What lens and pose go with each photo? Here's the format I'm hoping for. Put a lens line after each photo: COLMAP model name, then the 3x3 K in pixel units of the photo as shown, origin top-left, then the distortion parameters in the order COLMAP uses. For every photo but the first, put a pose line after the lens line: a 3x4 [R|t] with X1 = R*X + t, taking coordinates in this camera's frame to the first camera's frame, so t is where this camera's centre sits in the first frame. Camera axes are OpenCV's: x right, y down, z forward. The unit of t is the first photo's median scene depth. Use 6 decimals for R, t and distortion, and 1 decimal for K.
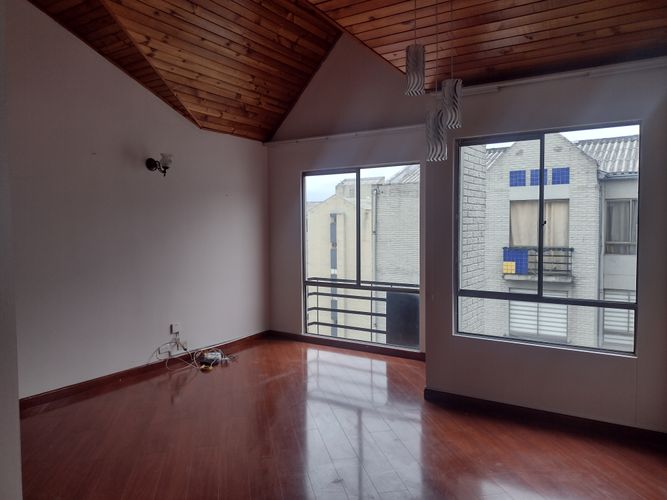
lens RADIAL K [[505.4, 0, 332.0], [0, 505.4, 249.2], [0, 0, 1]] dist [0.097400, -0.147460]
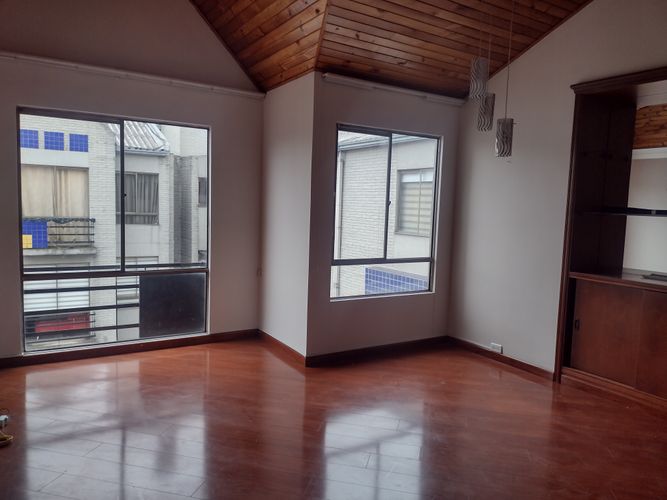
lens RADIAL K [[505.4, 0, 332.0], [0, 505.4, 249.2], [0, 0, 1]] dist [0.097400, -0.147460]
pose [[0.408463, -0.063500, 0.910563, -0.247482], [0.007025, 0.997766, 0.066431, -0.005849], [-0.912748, -0.020738, 0.407997, 0.180627]]
